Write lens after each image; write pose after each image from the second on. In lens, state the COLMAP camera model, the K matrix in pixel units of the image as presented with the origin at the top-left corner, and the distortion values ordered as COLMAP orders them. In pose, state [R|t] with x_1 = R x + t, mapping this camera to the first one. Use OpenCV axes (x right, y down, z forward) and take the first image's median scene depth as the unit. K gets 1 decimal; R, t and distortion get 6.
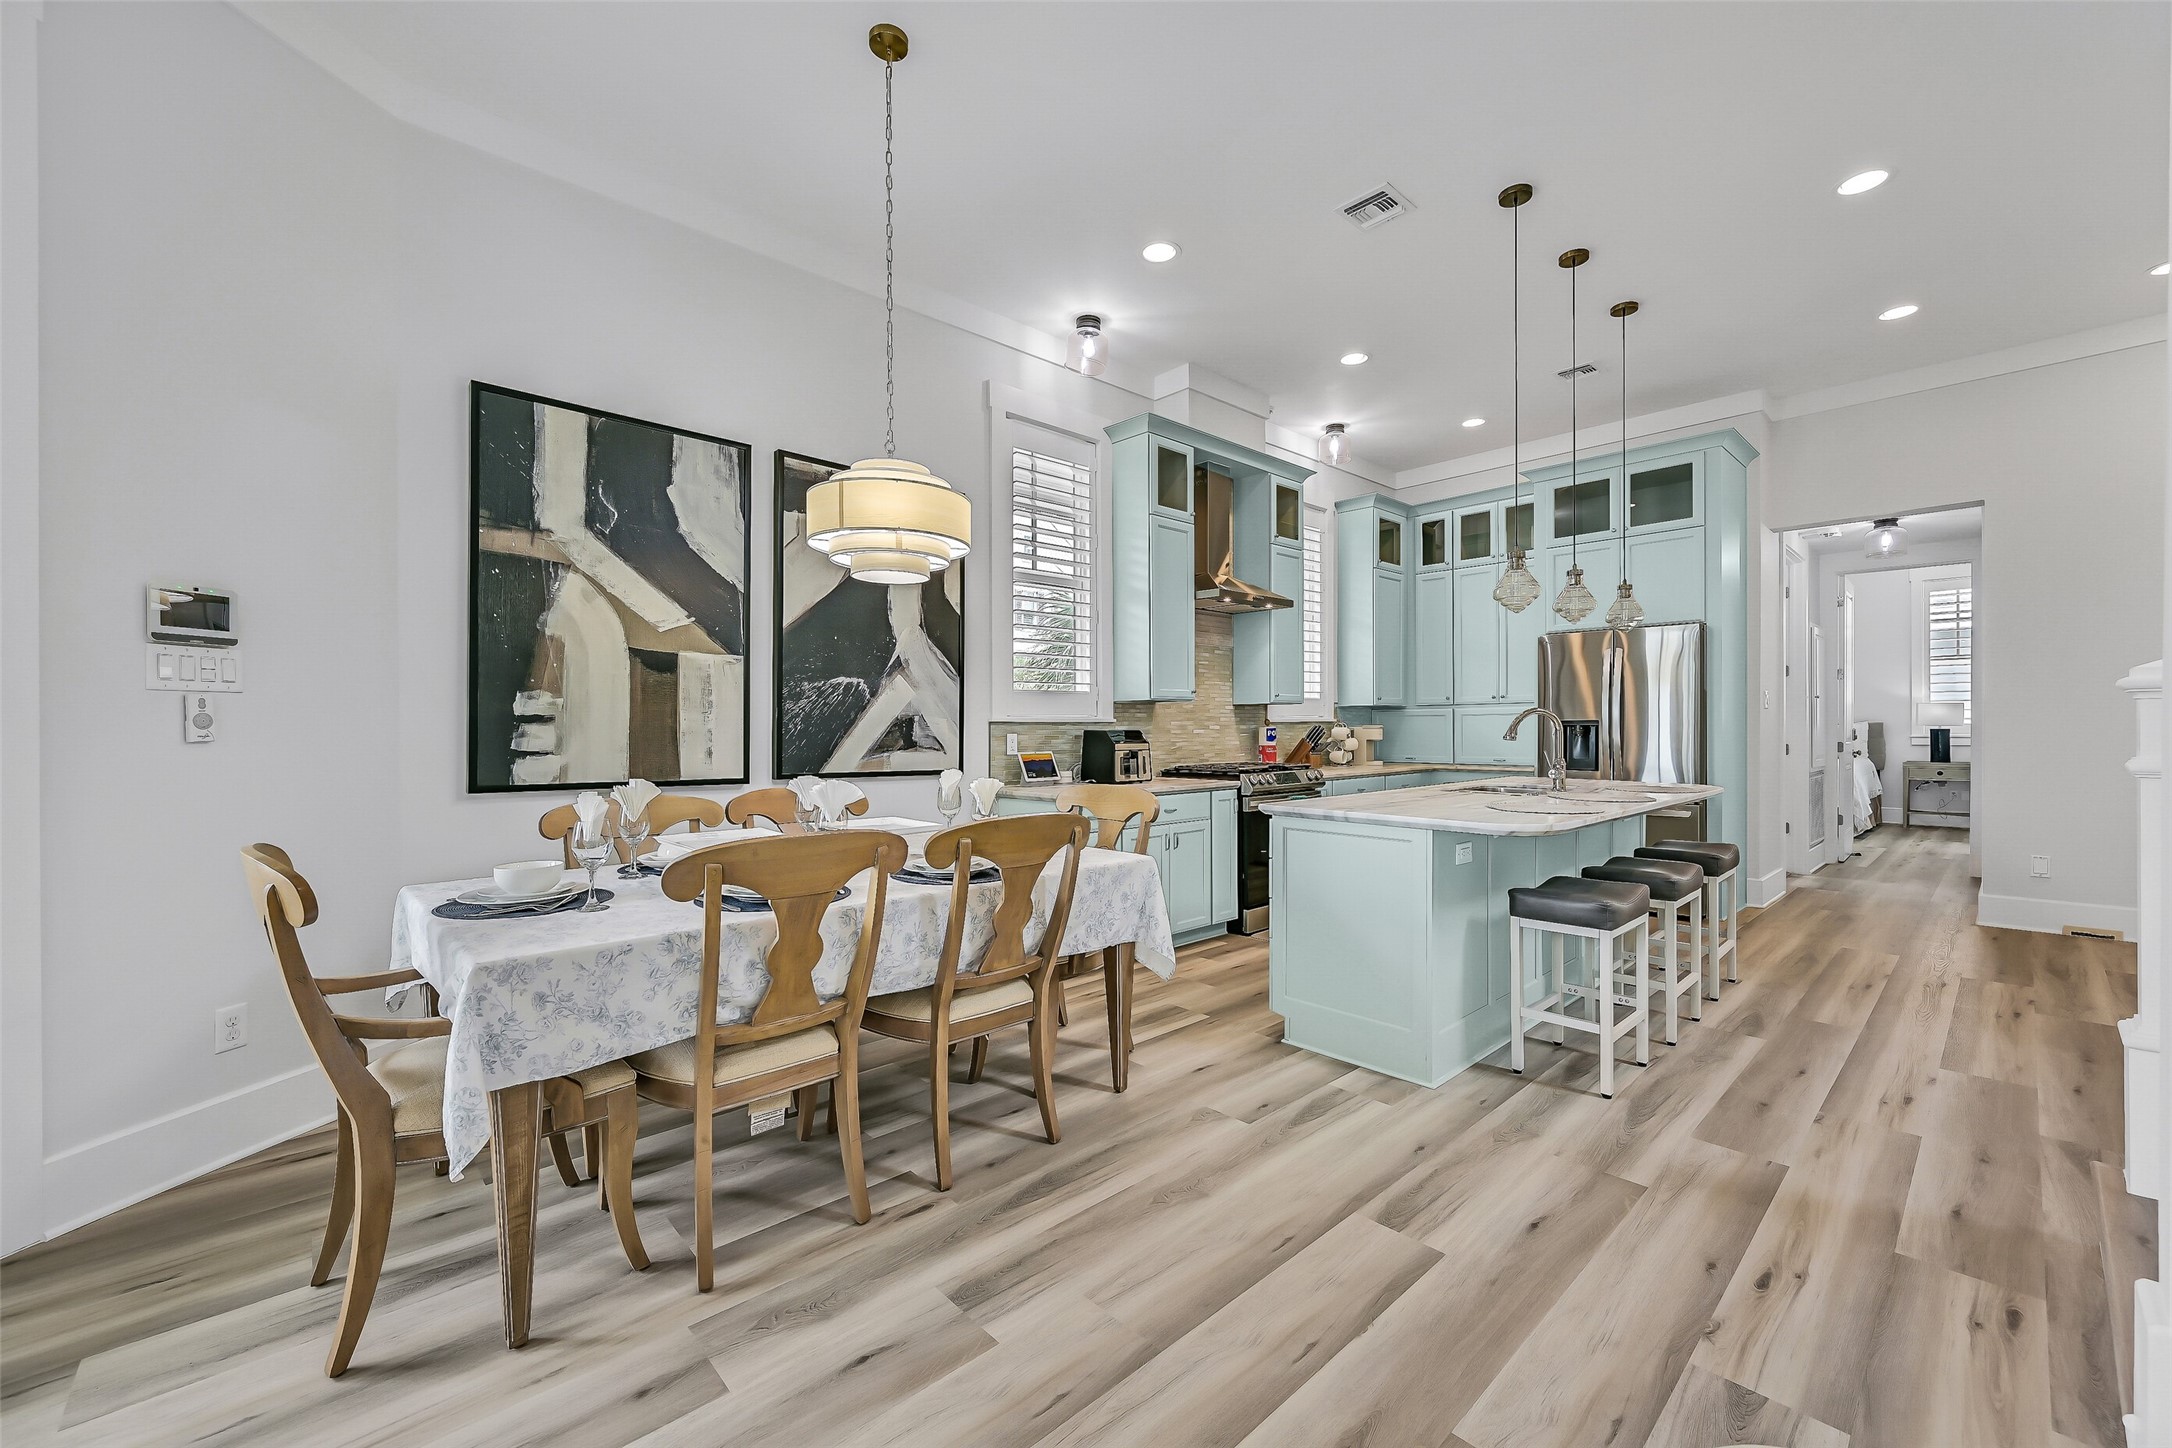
lens RADIAL K [[859.8, 0, 1098.9], [0, 859.8, 730.5], [0, 0, 1]] dist [0.001145, -0.000343]
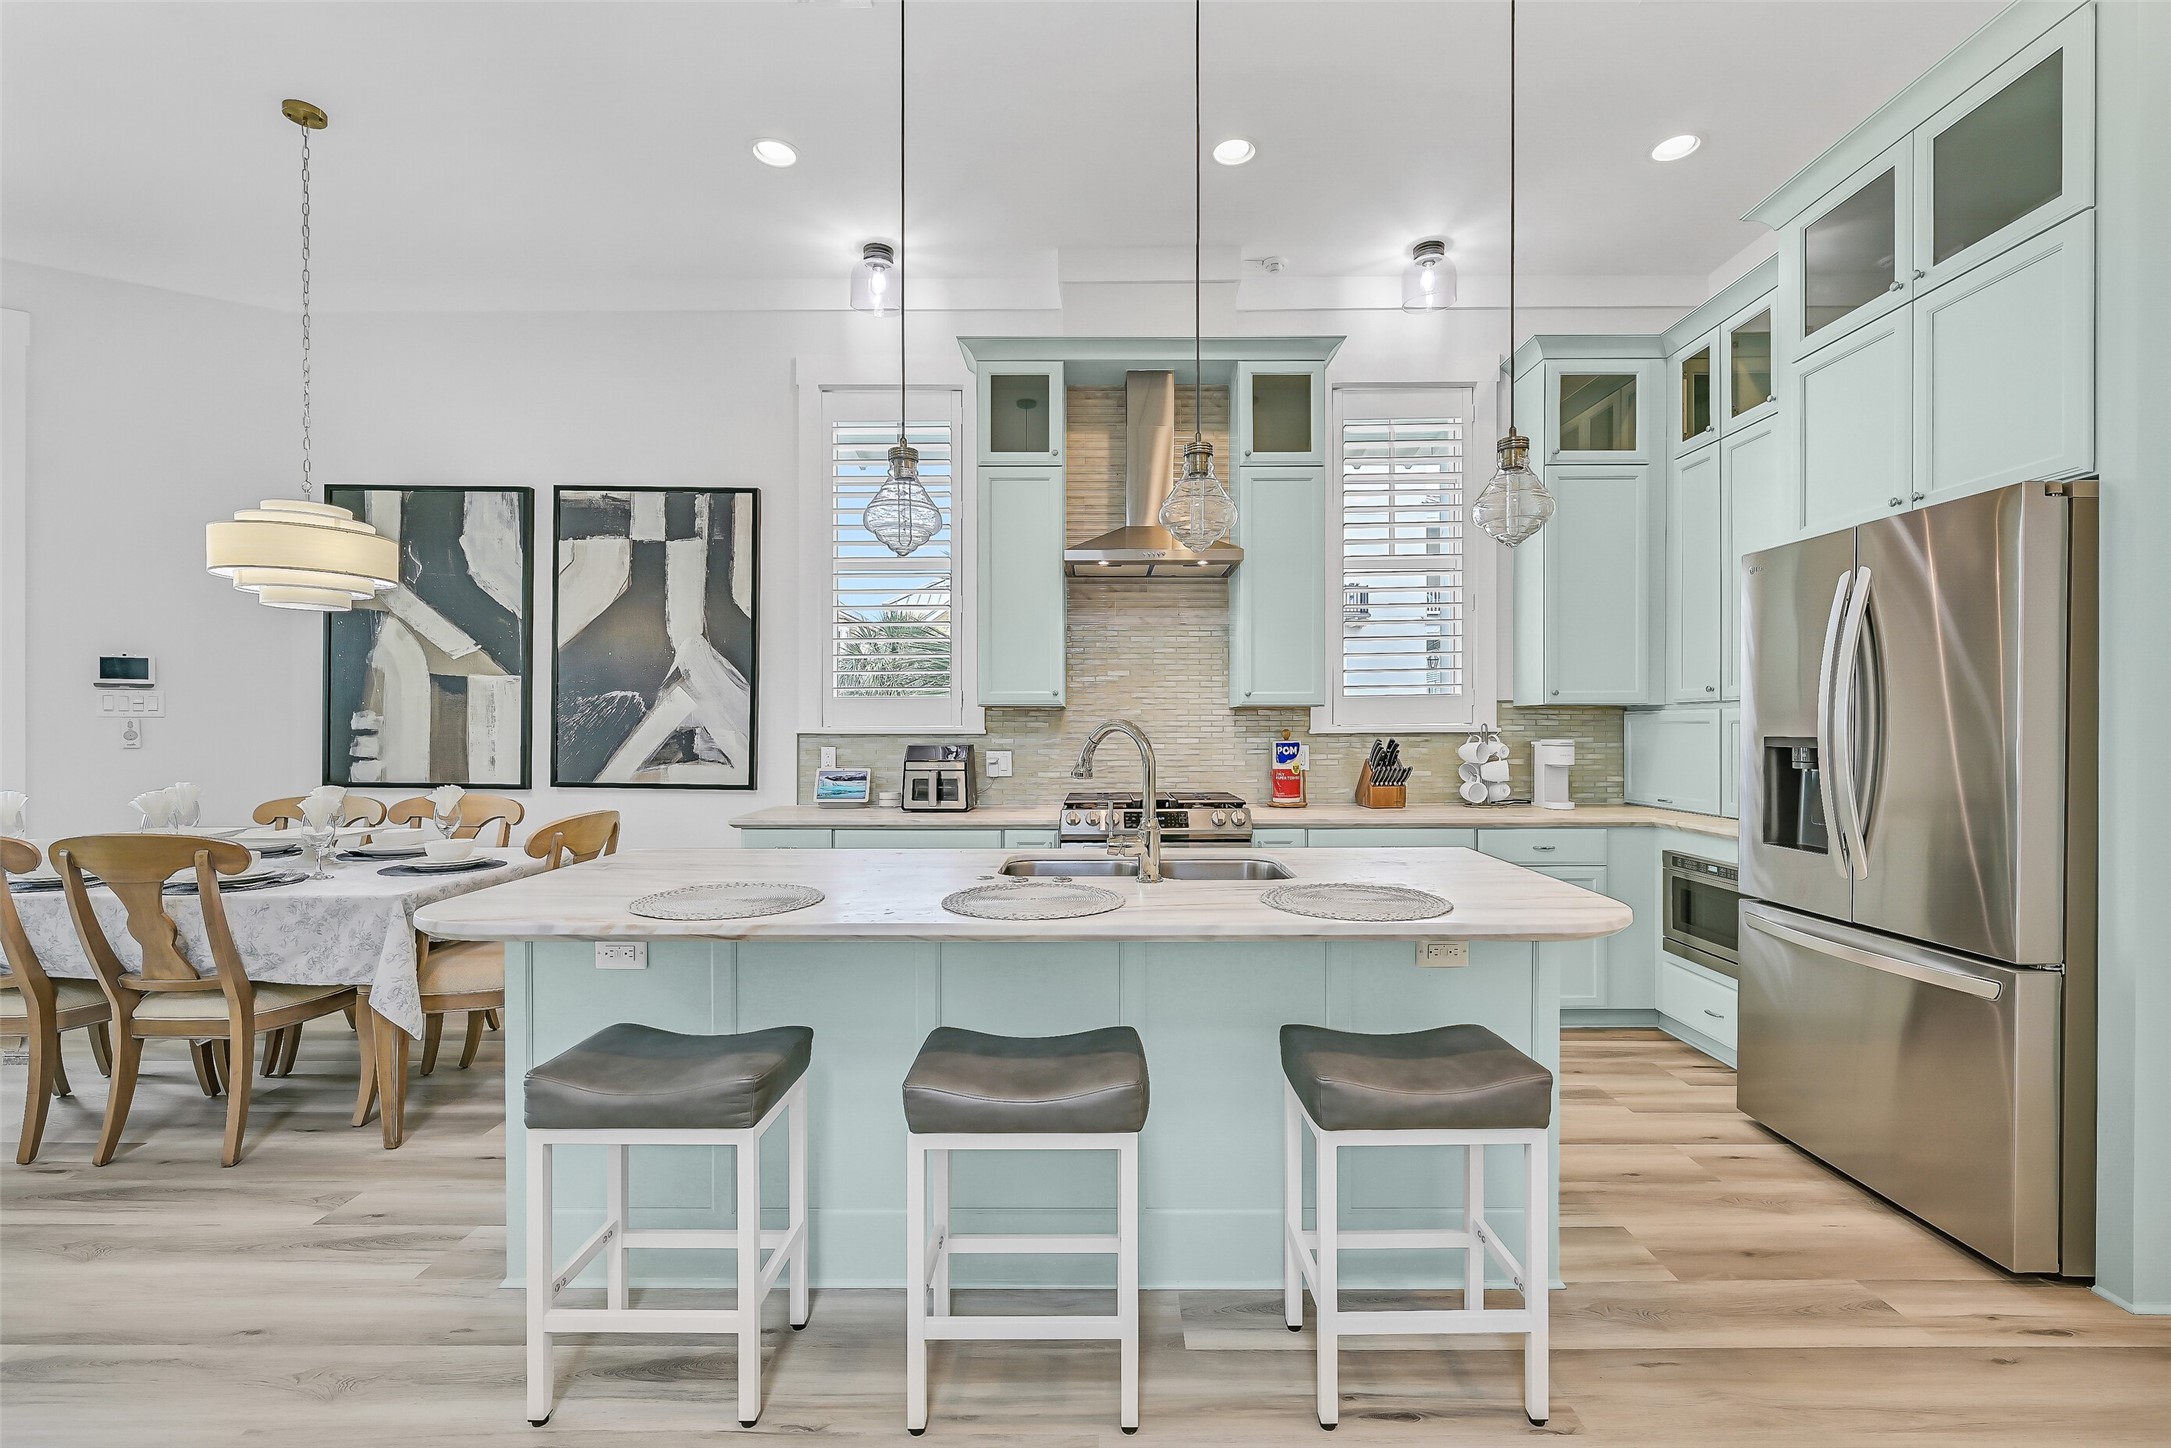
lens RADIAL K [[944.6, 0, 1094.2], [0, 944.6, 731.0], [0, 0, 1]] dist [-0.000551, -0.000053]
pose [[0.727749, 0.007222, -0.685806, 0.834607], [-0.005292, 0.999974, 0.004915, -0.020768], [0.685824, 0.000052, 0.727768, 0.522822]]
